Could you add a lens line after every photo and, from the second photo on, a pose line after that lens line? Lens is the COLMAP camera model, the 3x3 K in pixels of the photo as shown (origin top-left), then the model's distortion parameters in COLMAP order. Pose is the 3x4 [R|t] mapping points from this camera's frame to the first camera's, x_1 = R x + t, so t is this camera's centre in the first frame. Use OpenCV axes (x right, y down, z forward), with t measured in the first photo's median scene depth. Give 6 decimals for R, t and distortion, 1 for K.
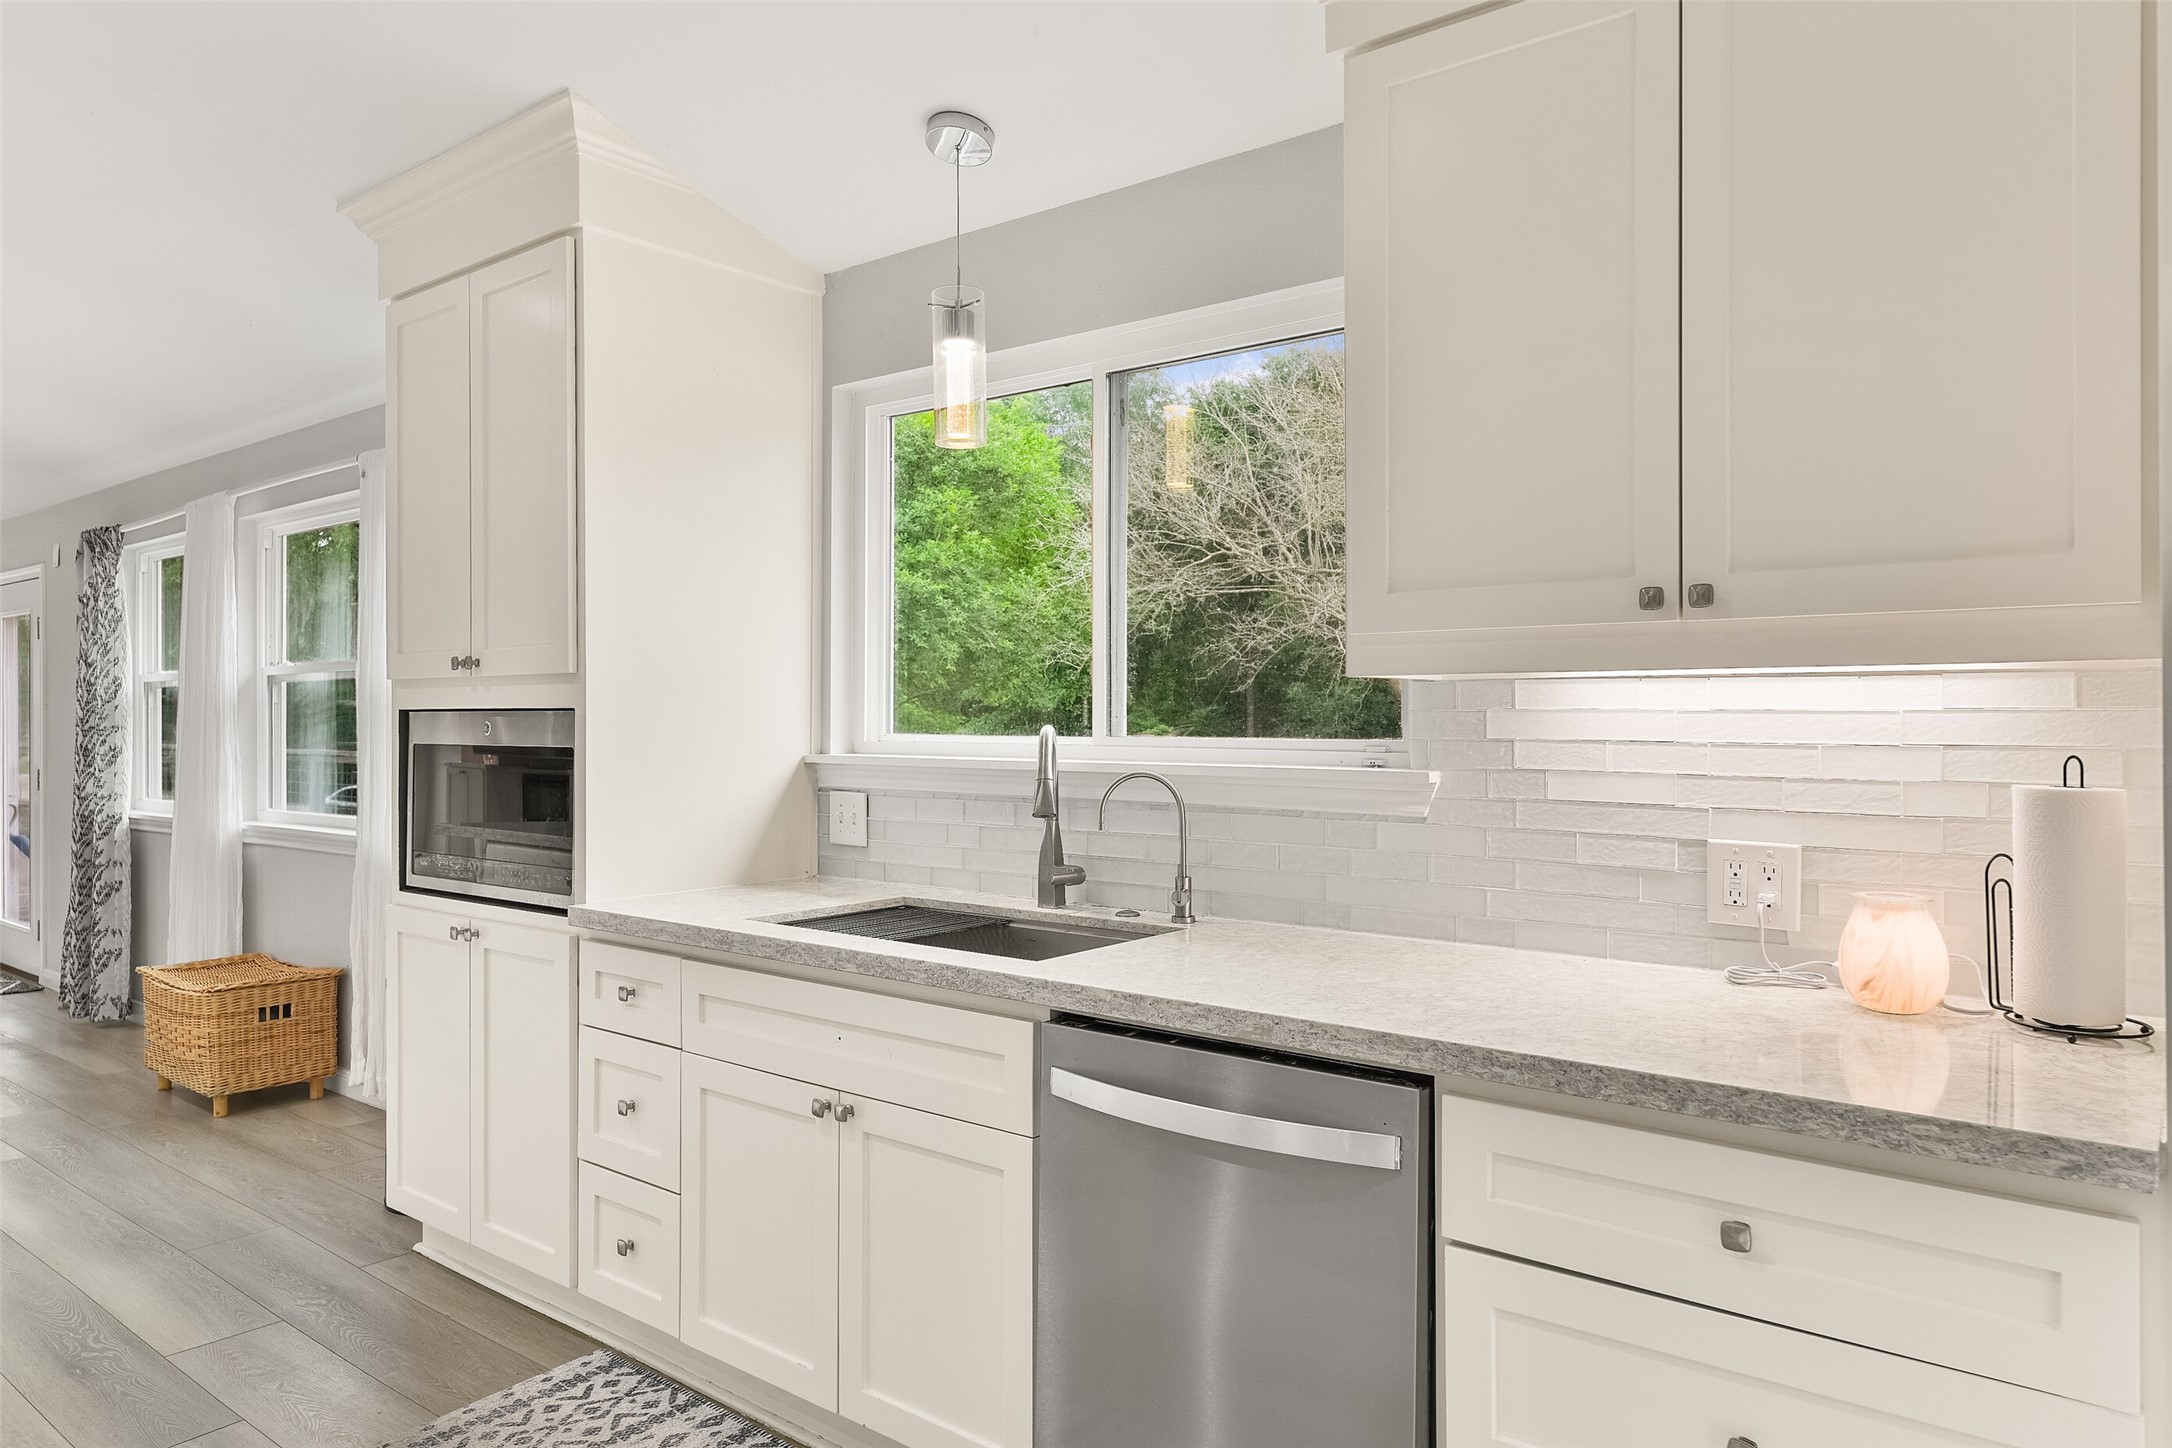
lens RADIAL K [[1383.3, 0, 1075.5], [0, 1383.3, 709.9], [0, 0, 1]] dist [0.010876, 0.000823]
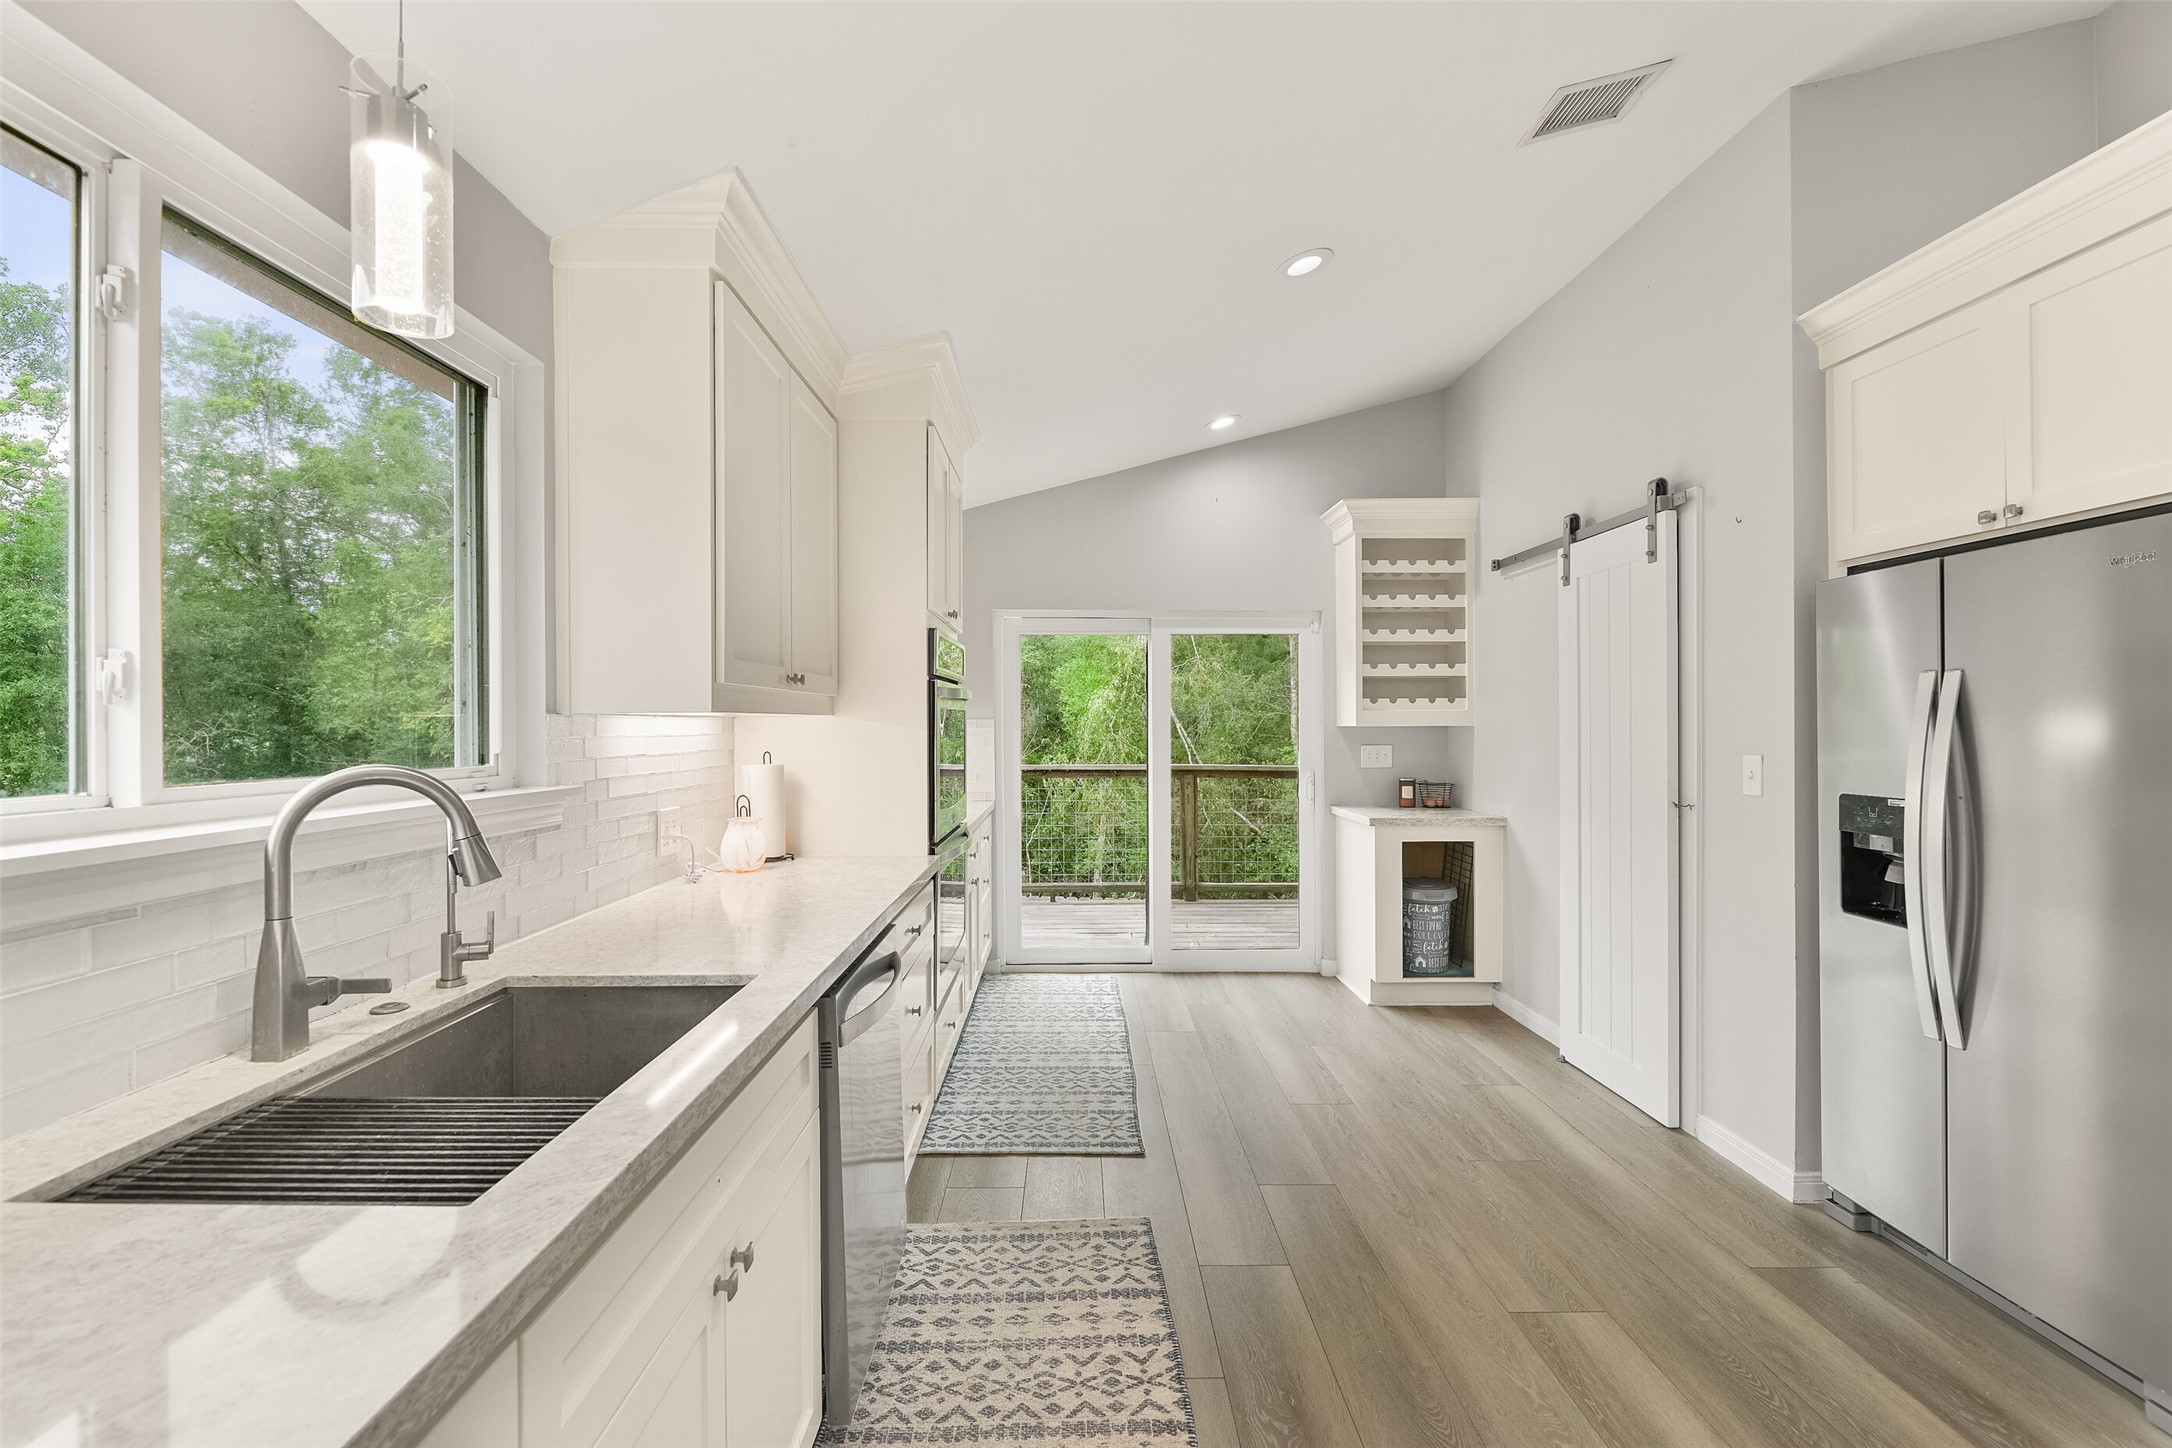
lens RADIAL K [[927.8, 0, 1088.2], [0, 927.8, 723.5], [0, 0, 1]] dist [-0.010857, -0.000079]
pose [[-0.634448, 0.005214, 0.772948, -0.570683], [0.003882, 0.999986, -0.003559, -0.005838], [-0.772956, 0.000742, -0.634459, 0.976179]]
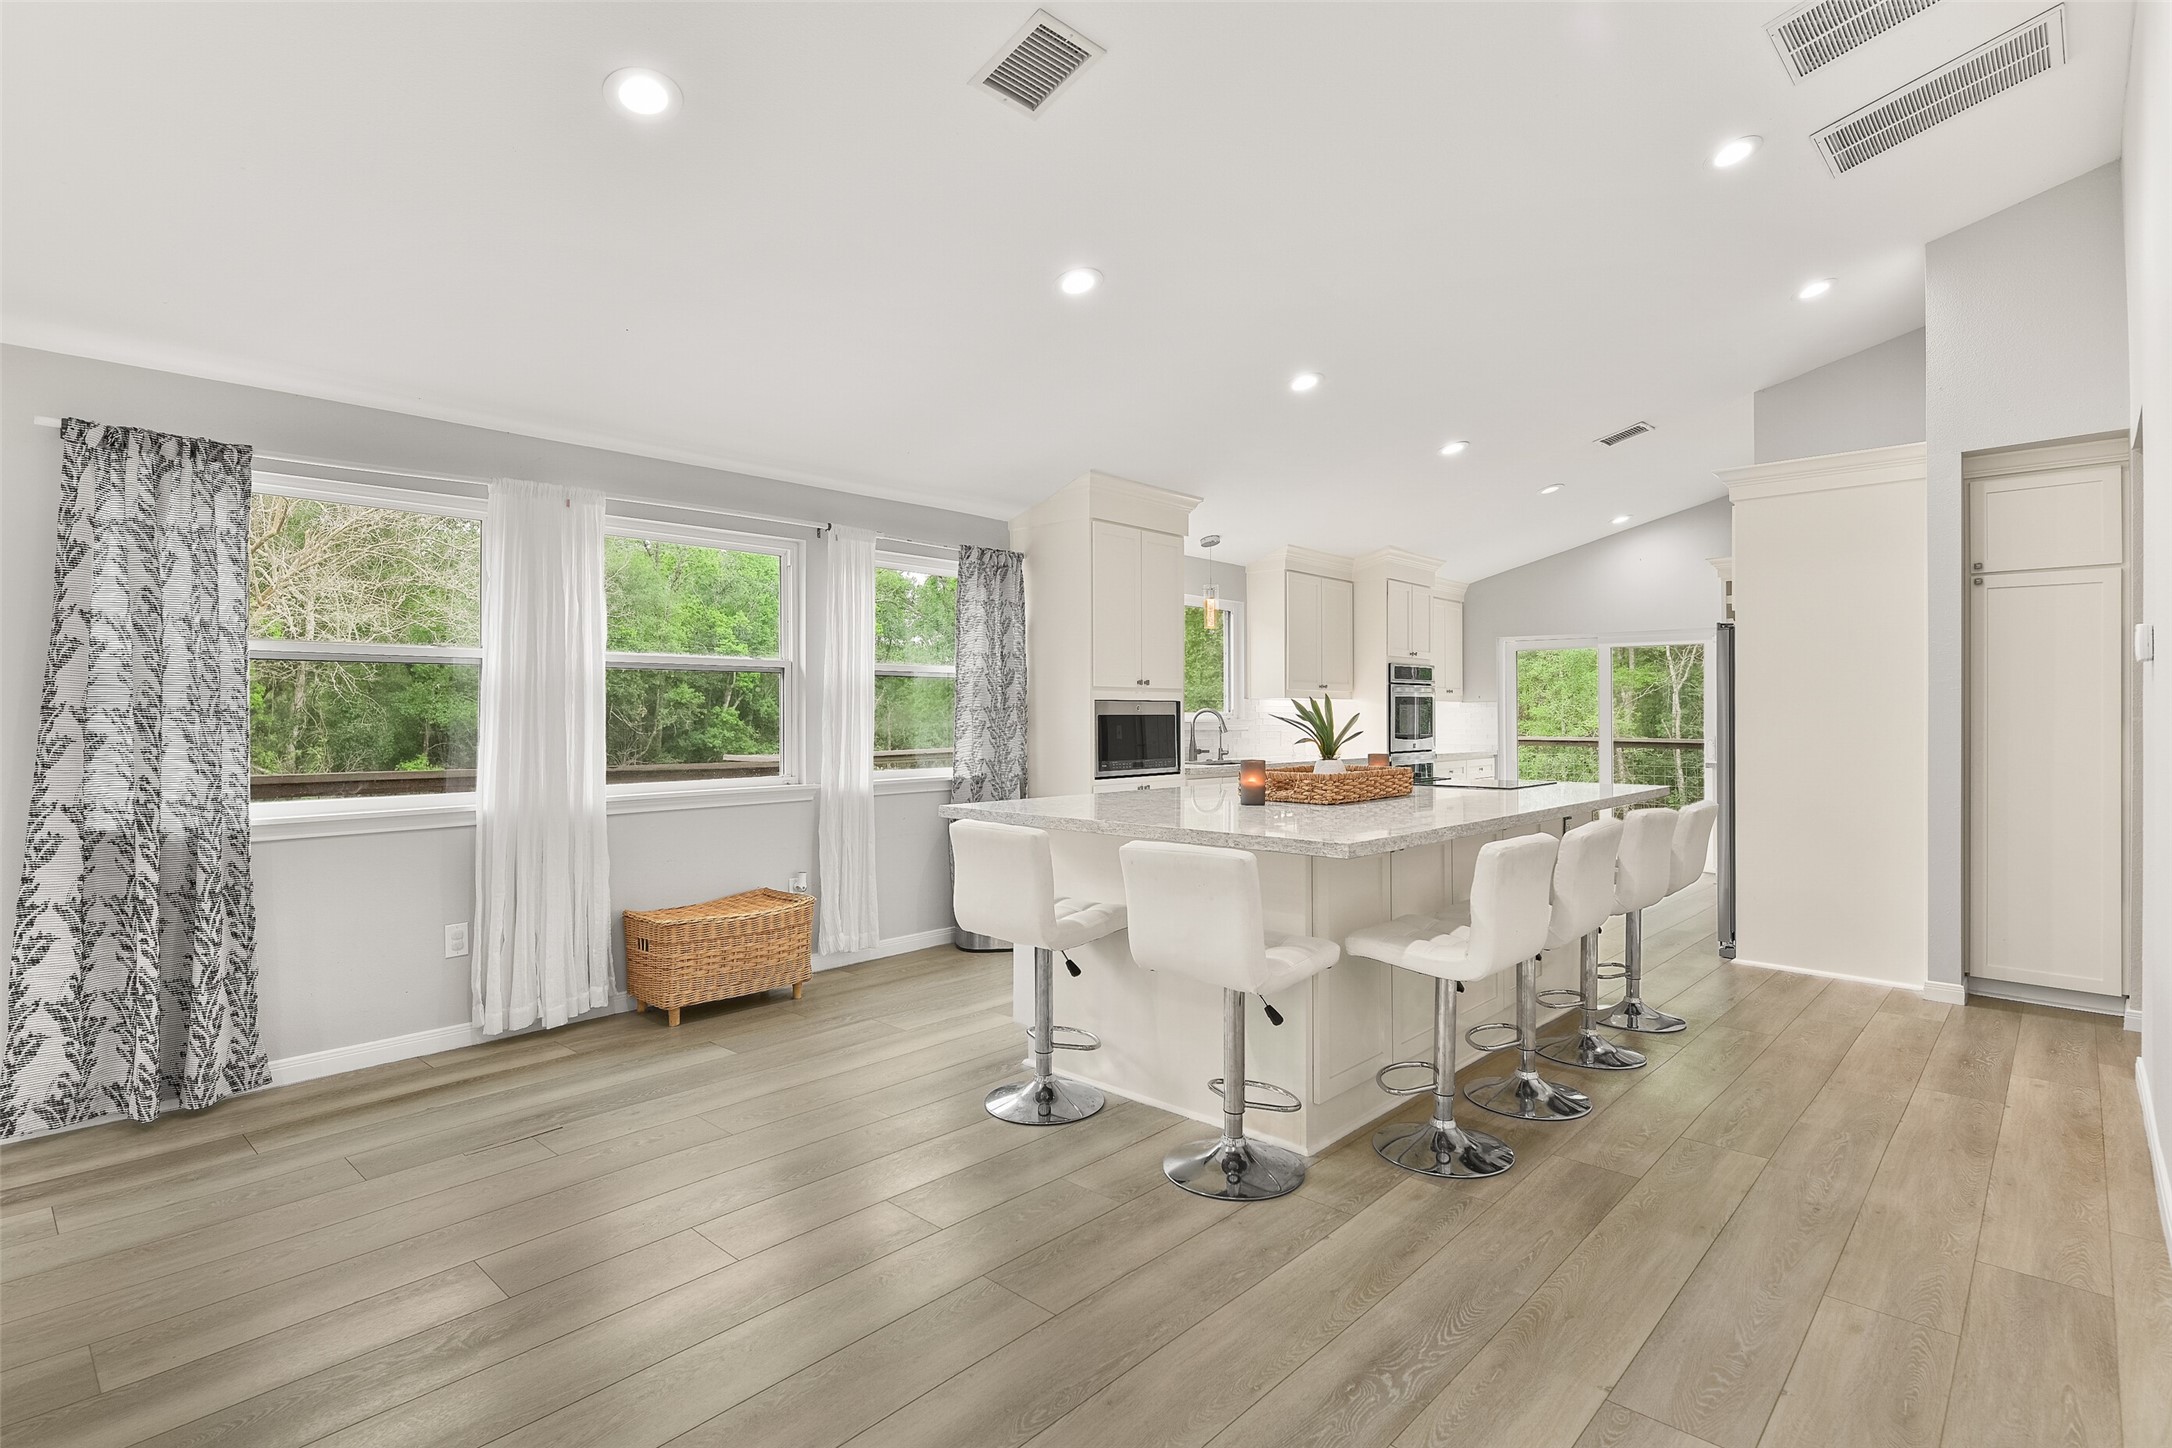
lens RADIAL K [[1106.8, 0, 1074.4], [0, 1106.8, 711.9], [0, 0, 1]] dist [-0.006792, -0.000916]
pose [[0.074703, 0.005806, 0.997189, -2.764143], [-0.003489, 0.999978, -0.005561, 0.035520], [-0.997200, -0.003064, 0.074722, 1.082553]]
